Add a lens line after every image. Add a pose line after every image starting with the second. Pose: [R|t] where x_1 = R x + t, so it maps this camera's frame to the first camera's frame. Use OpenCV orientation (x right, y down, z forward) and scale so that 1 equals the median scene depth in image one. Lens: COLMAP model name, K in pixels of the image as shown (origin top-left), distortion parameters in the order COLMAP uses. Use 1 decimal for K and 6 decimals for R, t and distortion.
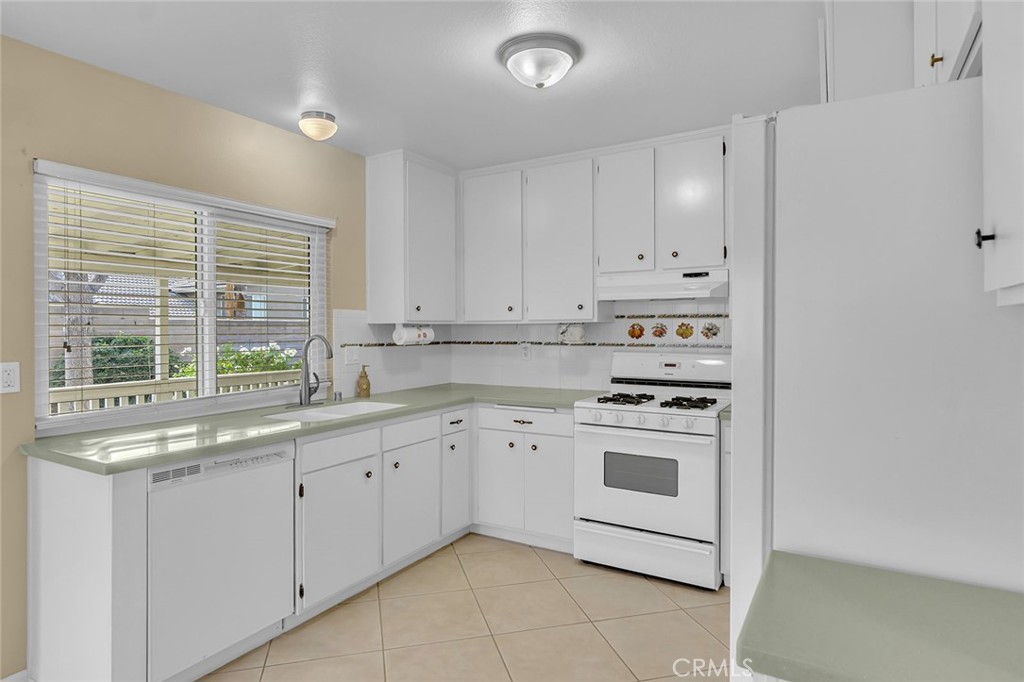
lens RADIAL K [[569.8, 0, 511.3], [0, 569.8, 336.7], [0, 0, 1]] dist [0.039801, 0.000220]
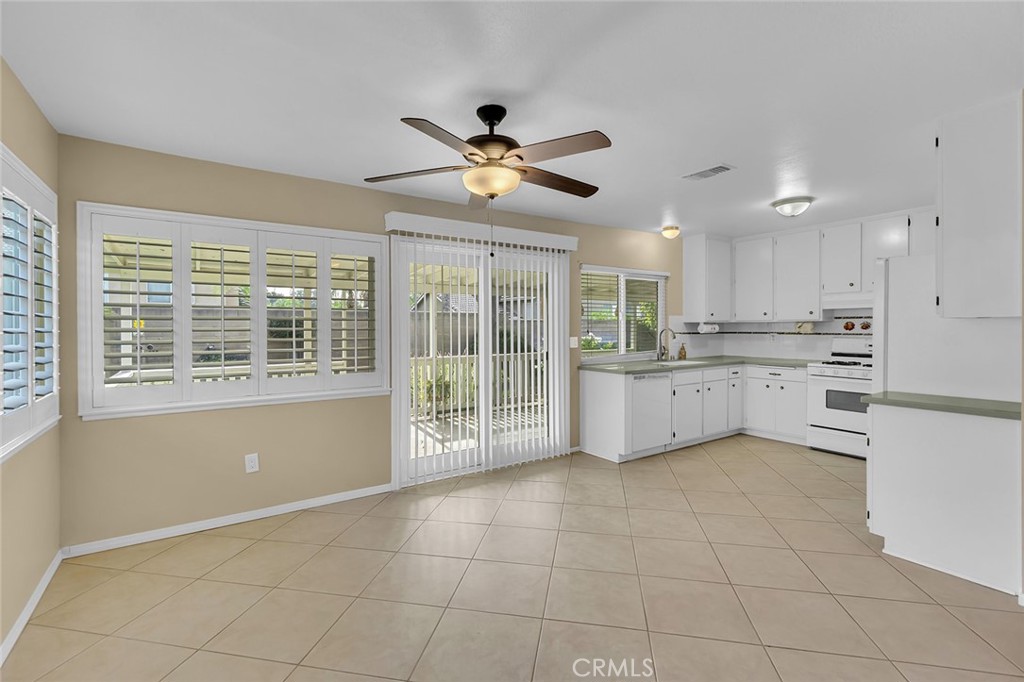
lens RADIAL K [[454.6, 0, 505.4], [0, 454.6, 336.3], [0, 0, 1]] dist [-0.011741, -0.000029]
pose [[0.897544, 0.007774, -0.440856, -0.114894], [-0.002620, 0.999921, 0.012299, 0.007218], [0.440916, -0.009884, 0.897494, -0.701836]]
